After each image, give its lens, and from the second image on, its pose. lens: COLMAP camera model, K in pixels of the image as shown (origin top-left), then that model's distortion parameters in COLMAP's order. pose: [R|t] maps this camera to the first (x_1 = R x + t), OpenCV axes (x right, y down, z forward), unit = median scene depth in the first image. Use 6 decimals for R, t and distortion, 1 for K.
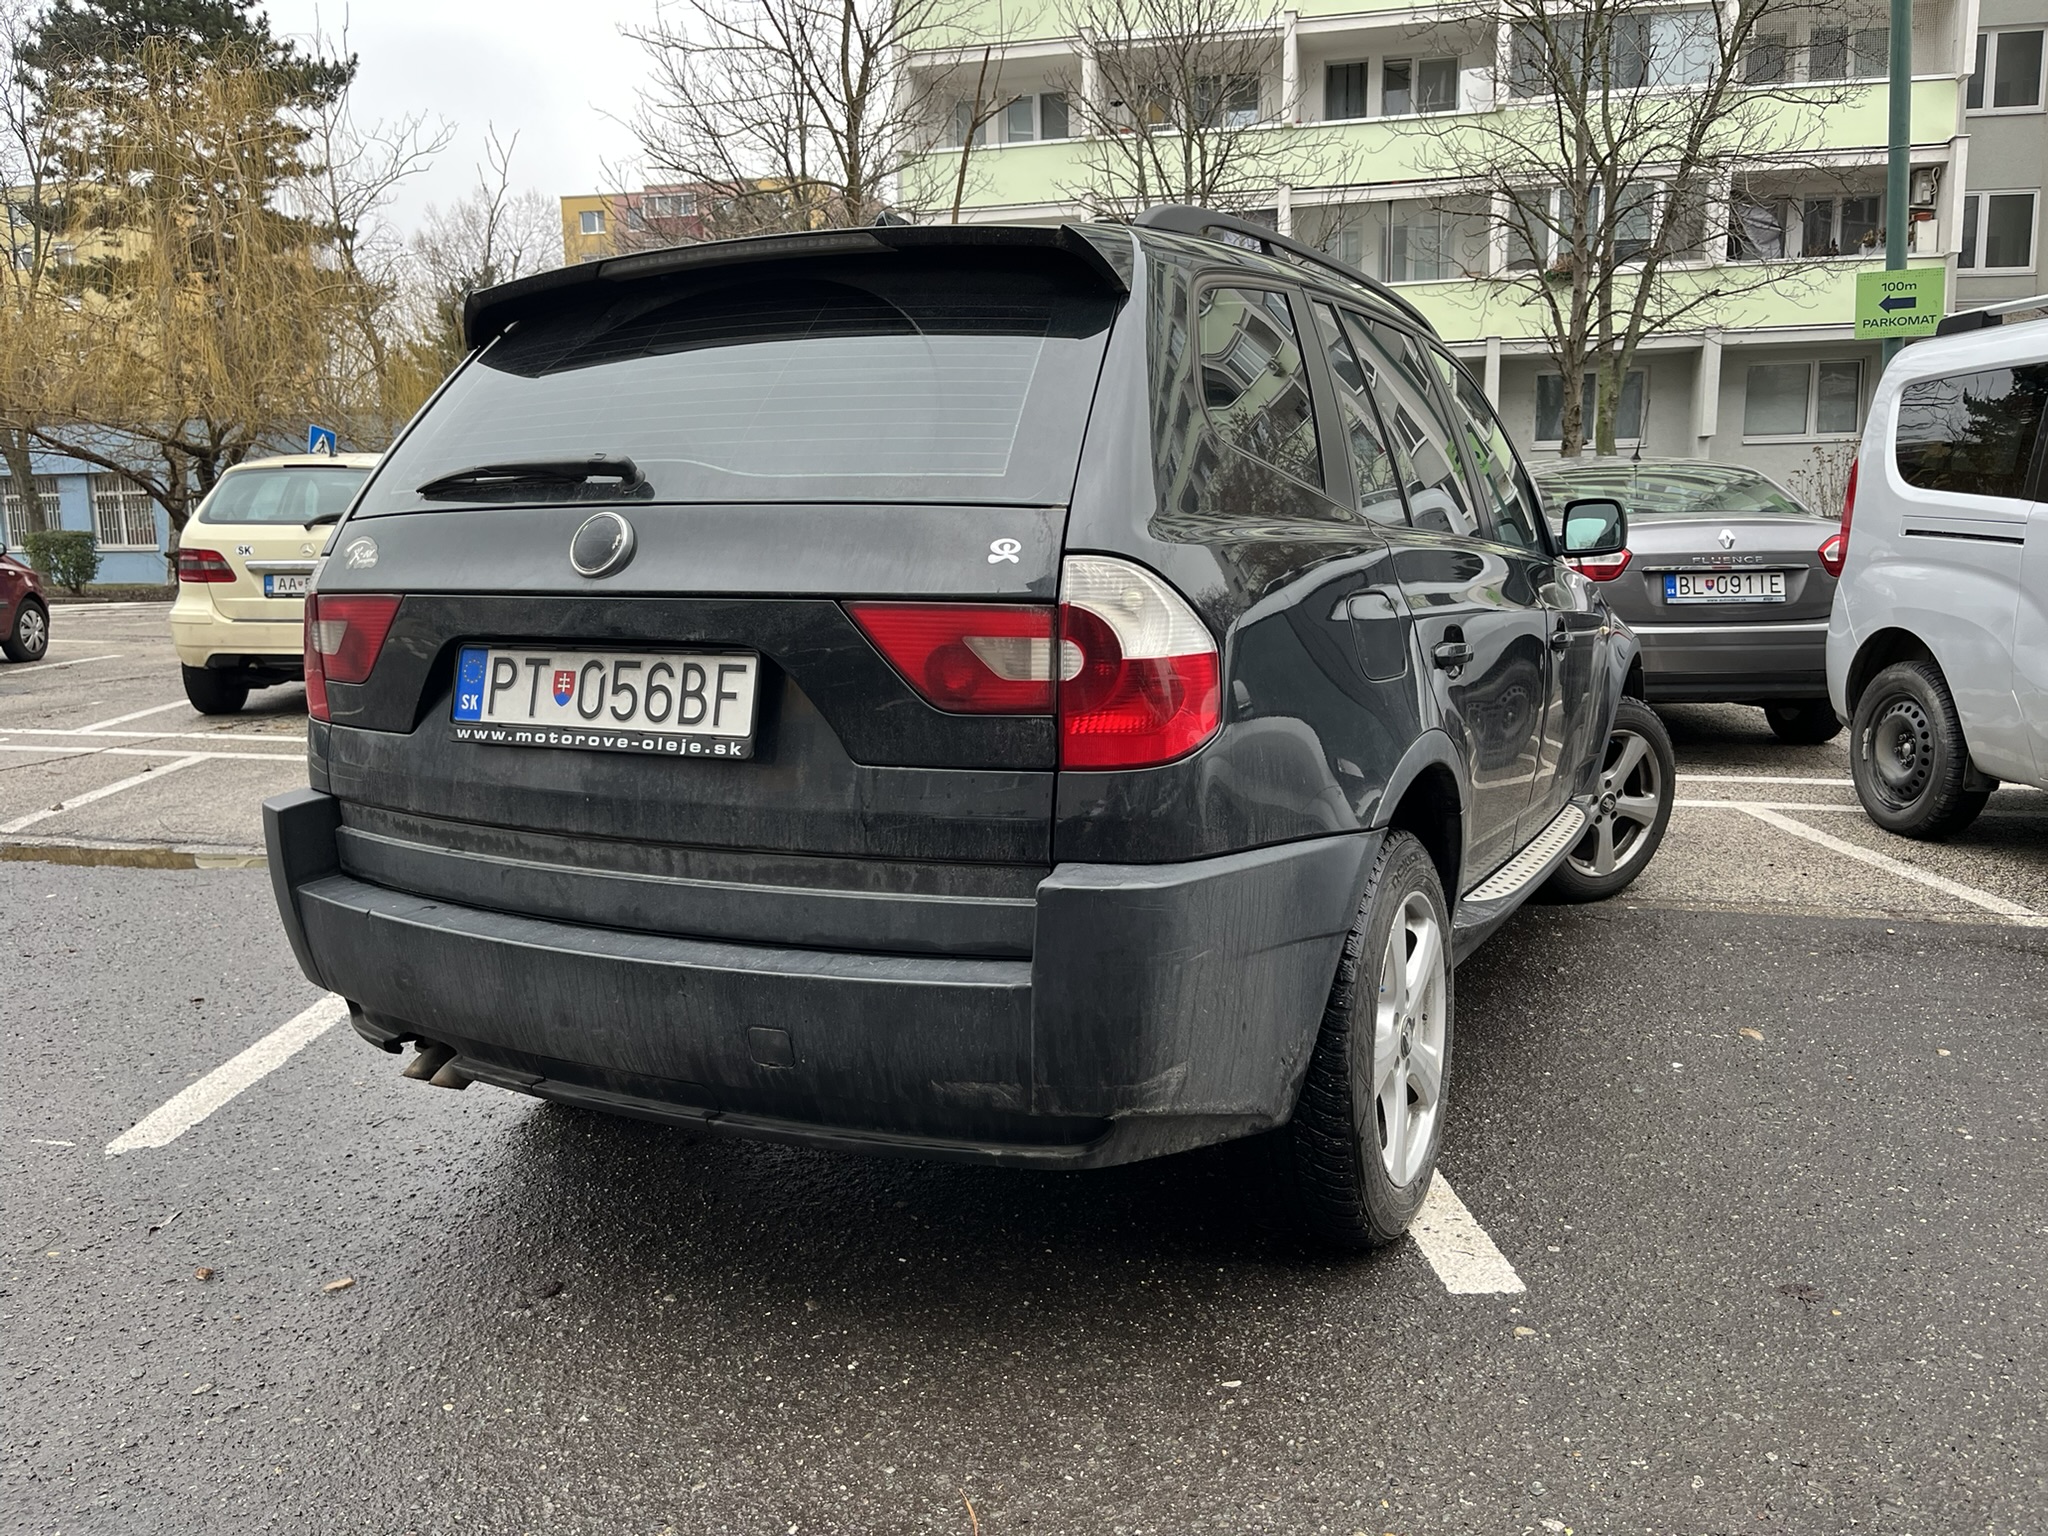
lens RADIAL K [[1558.5, 0, 1009.0], [0, 1558.5, 775.7], [0, 0, 1]] dist [0.097869, -0.144734]
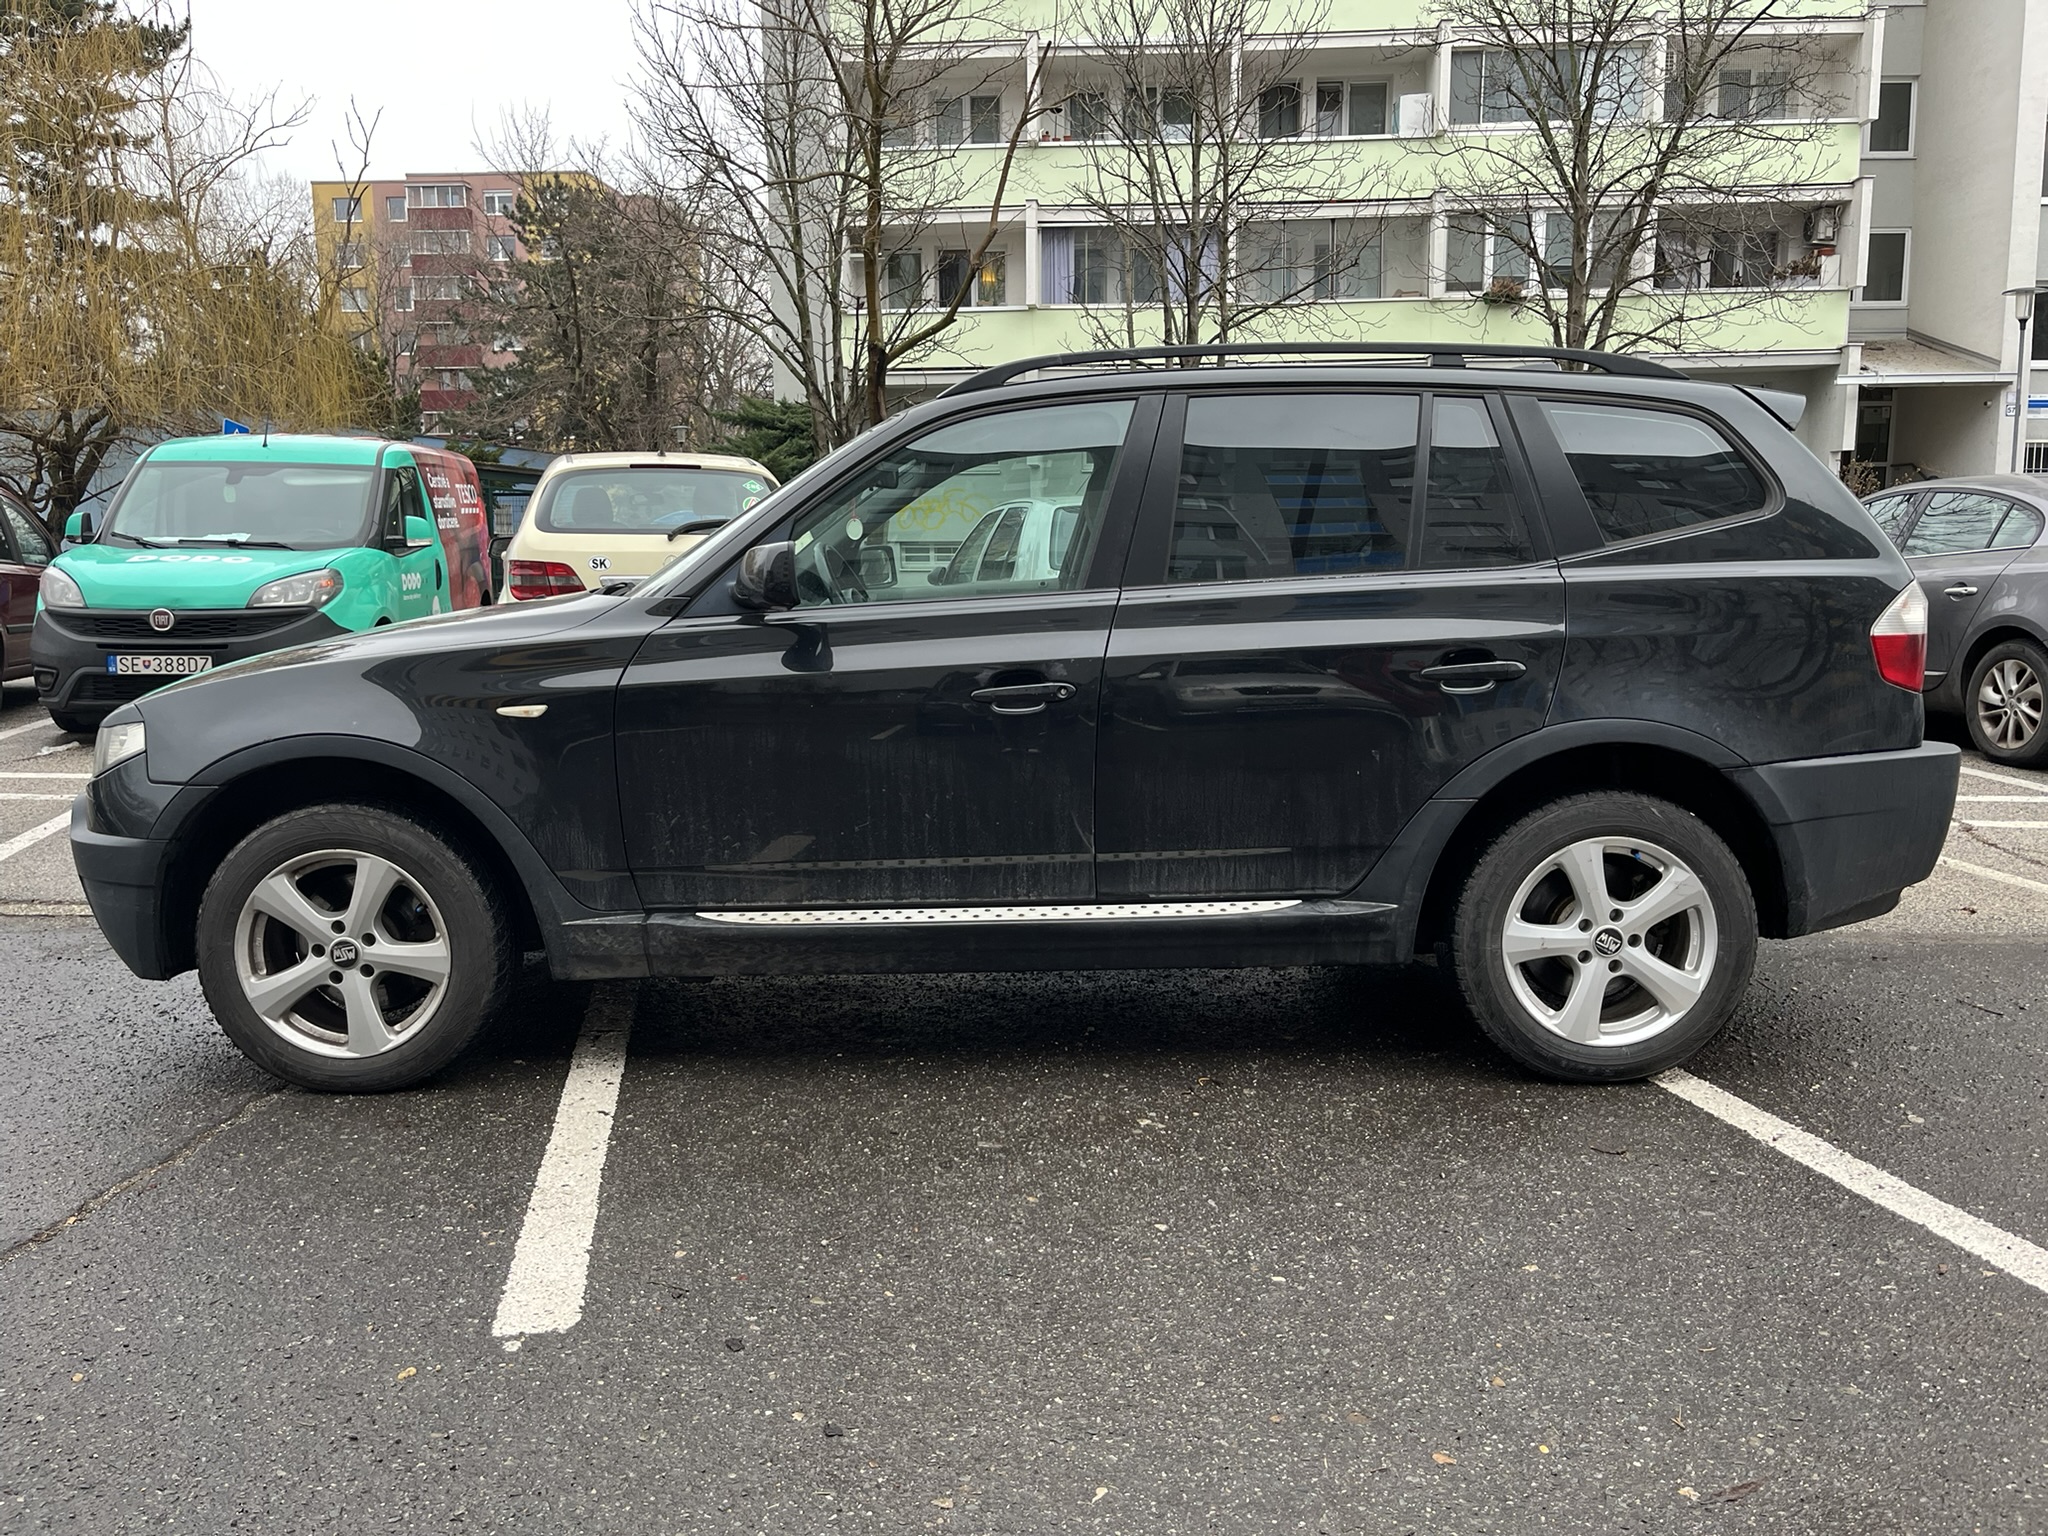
lens RADIAL K [[1559.9, 0, 1013.1], [0, 1559.9, 771.6], [0, 0, 1]] dist [0.063002, -0.099027]
pose [[0.986291, -0.018236, 0.164007, -0.401245], [0.019547, 0.999789, -0.006382, -0.019655], [-0.163856, 0.009501, 0.986439, 0.124670]]
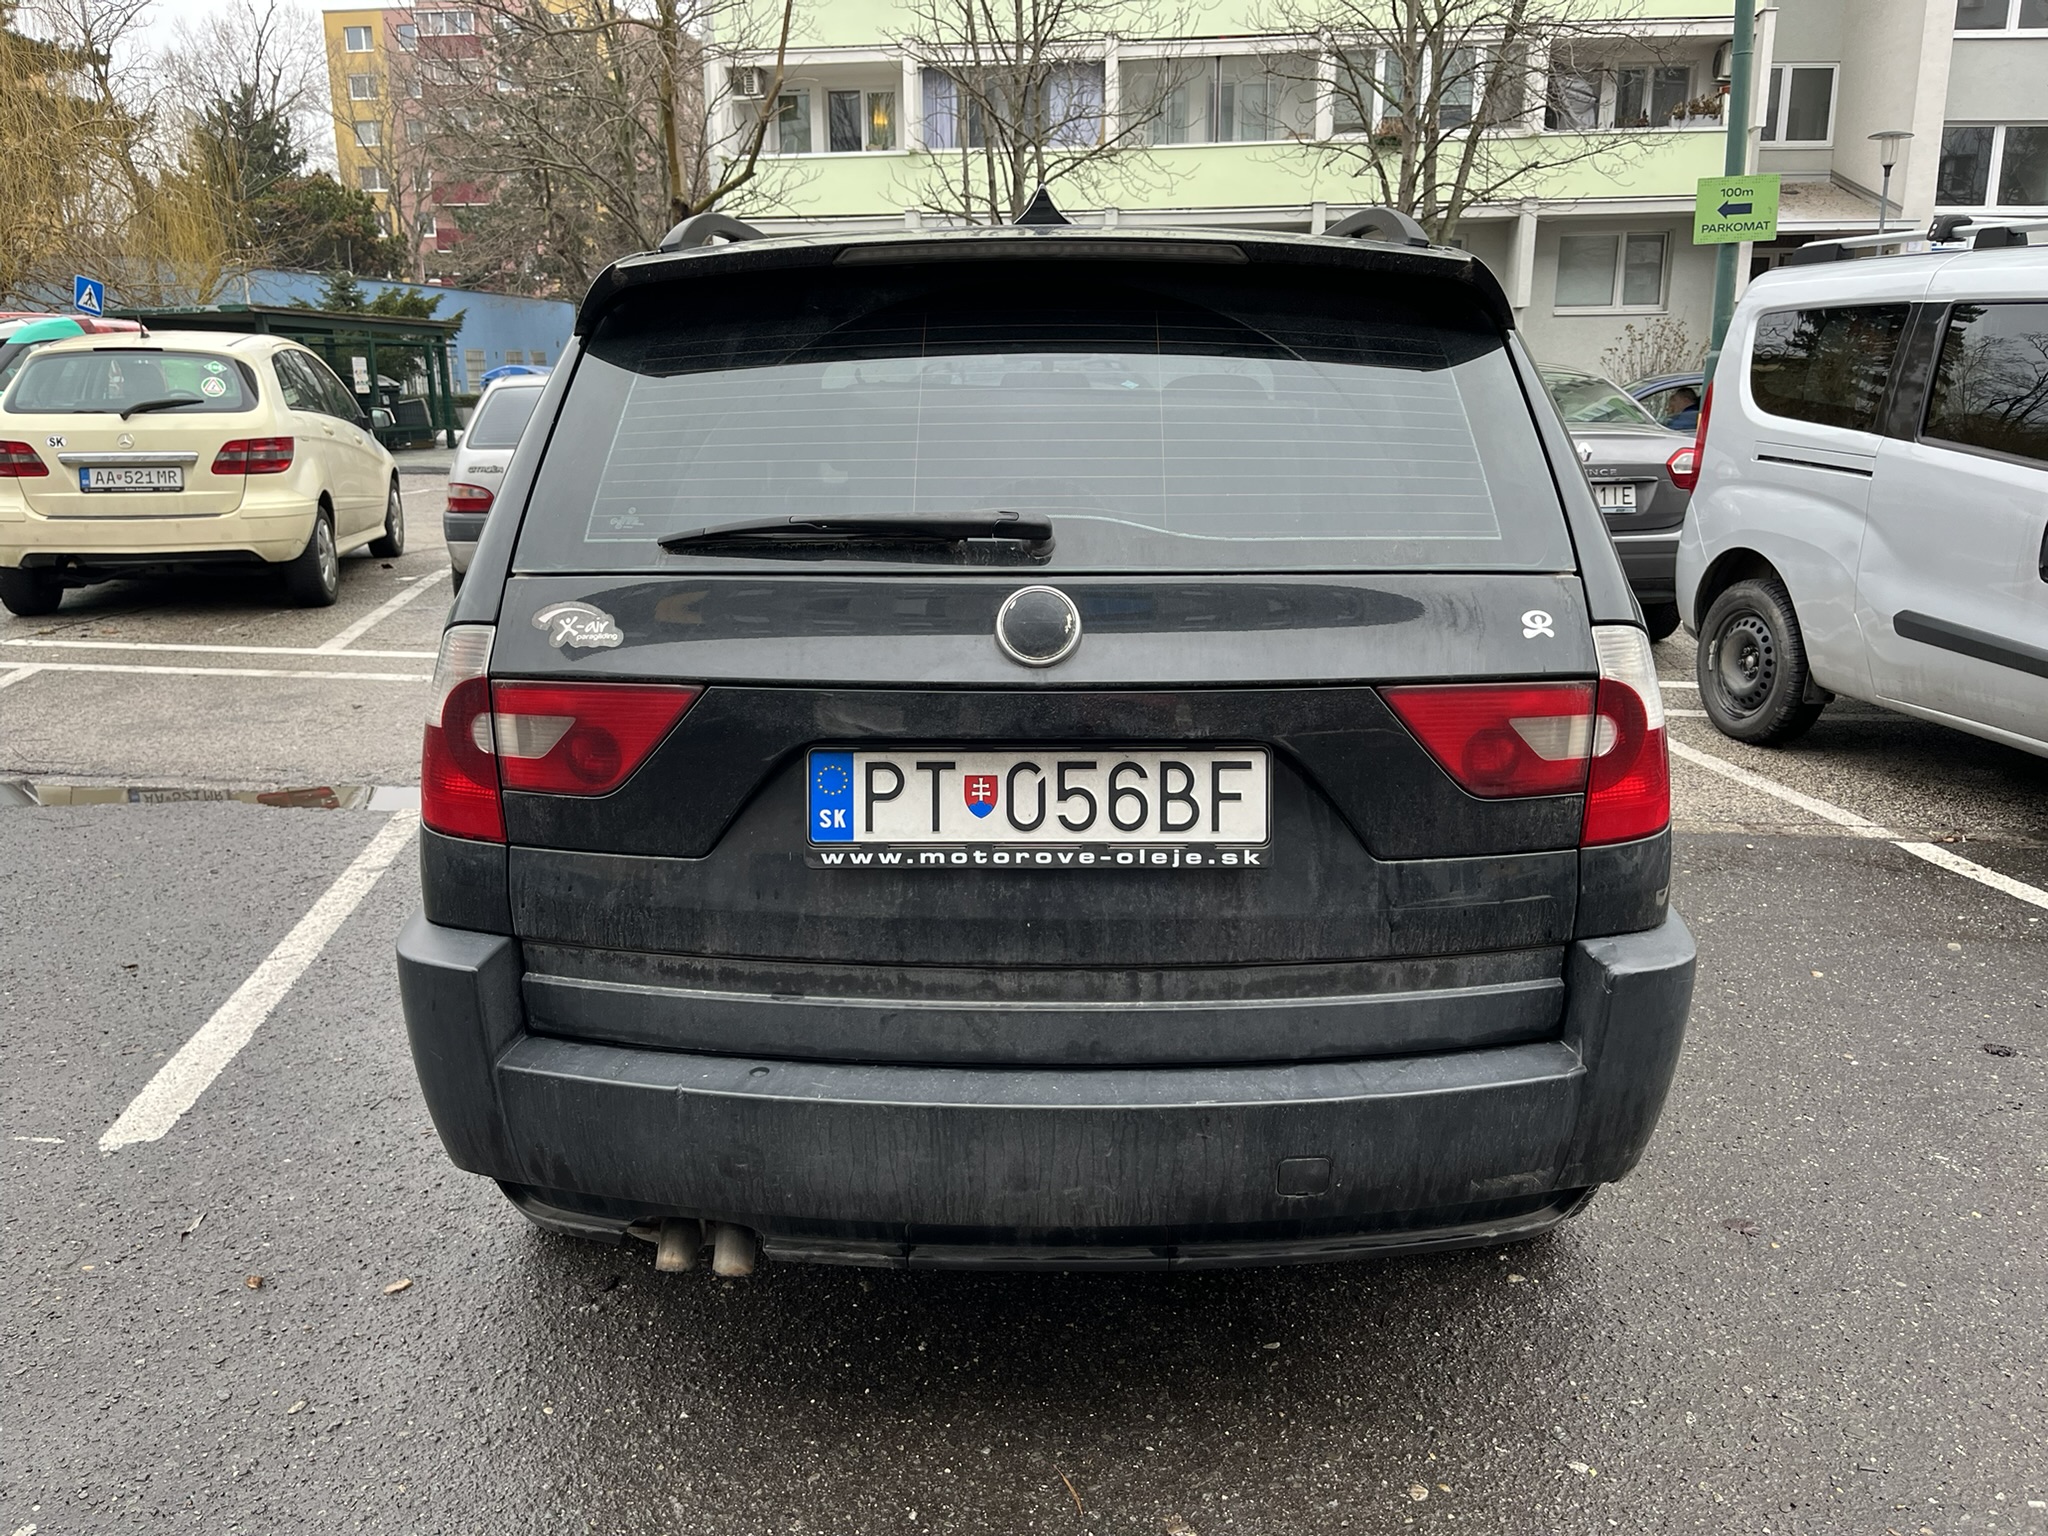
lens RADIAL K [[1561.8, 0, 996.4], [0, 1561.8, 783.4], [0, 0, 1]] dist [0.100970, -0.152416]
pose [[0.993822, -0.019110, 0.109330, -0.036987], [0.008692, 0.995441, 0.094981, -0.025561], [-0.110647, -0.093444, 0.989457, -0.008405]]
